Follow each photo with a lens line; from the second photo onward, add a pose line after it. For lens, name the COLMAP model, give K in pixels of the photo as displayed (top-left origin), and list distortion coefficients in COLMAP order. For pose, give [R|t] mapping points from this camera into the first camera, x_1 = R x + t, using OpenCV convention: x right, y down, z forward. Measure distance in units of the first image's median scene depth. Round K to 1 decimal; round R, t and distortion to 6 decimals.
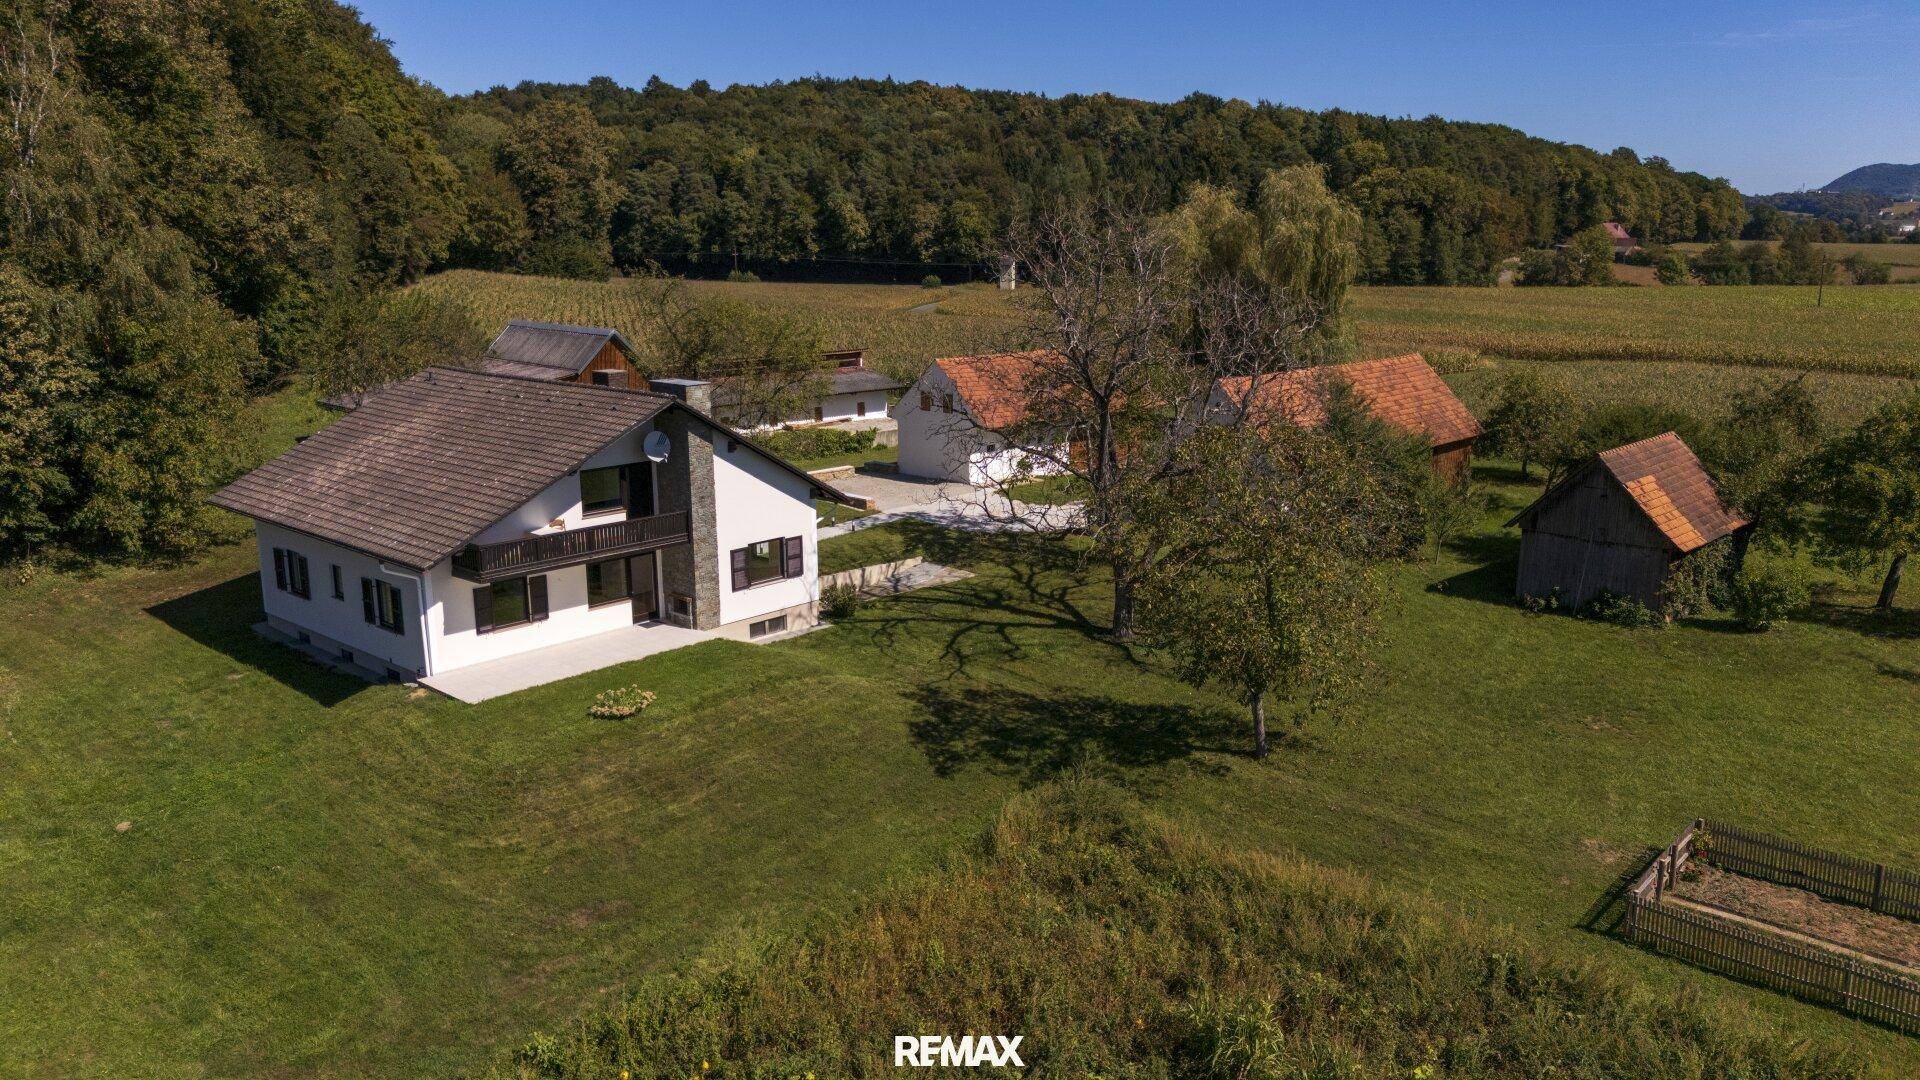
lens RADIAL K [[1334.9, 0, 960.0], [0, 1334.9, 540.0], [0, 0, 1]] dist [0.125329, -0.194144]
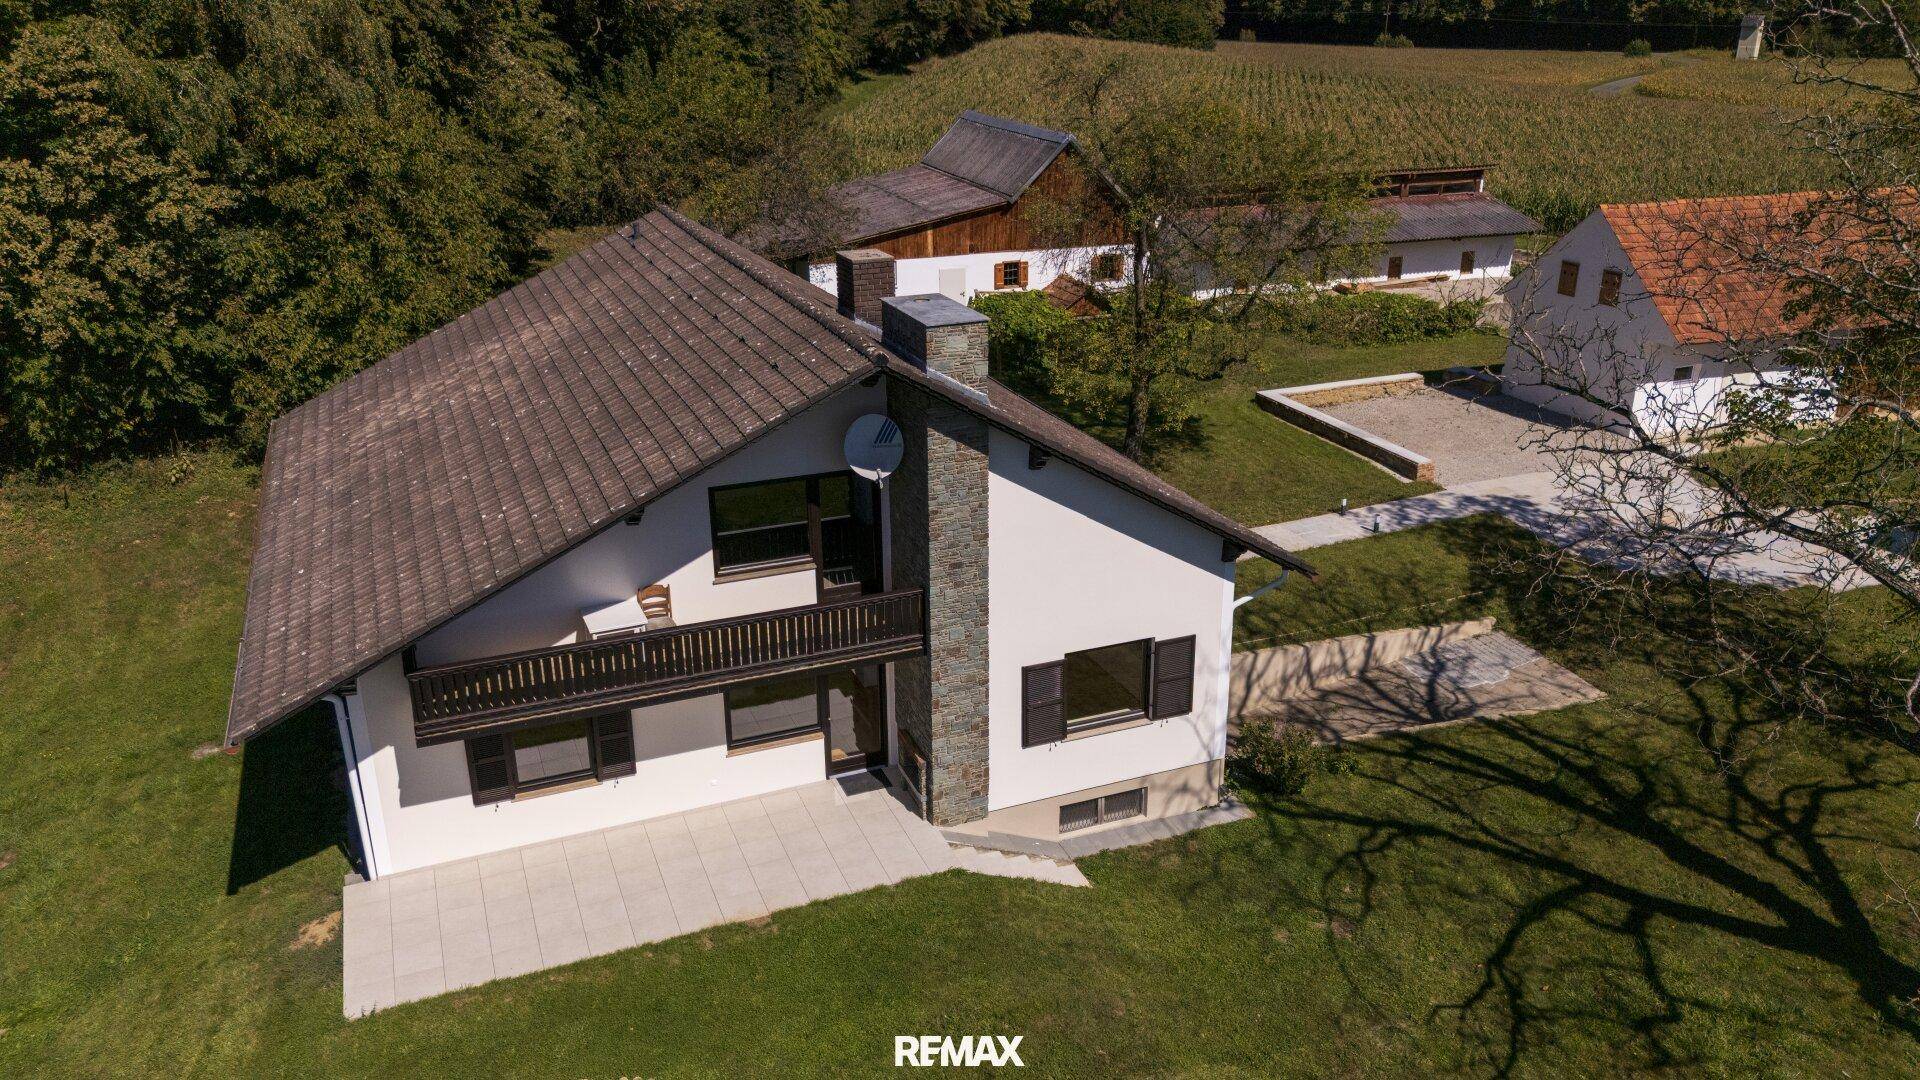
lens RADIAL K [[1405.8, 0, 961.9], [0, 1405.8, 453.2], [0, 0, 1]] dist [0.005544, 0.001848]
pose [[0.897928, 0.132407, -0.419754, 0.005546], [-0.092270, 0.989115, 0.114623, -0.106109], [0.430362, -0.064192, 0.900371, 0.483383]]
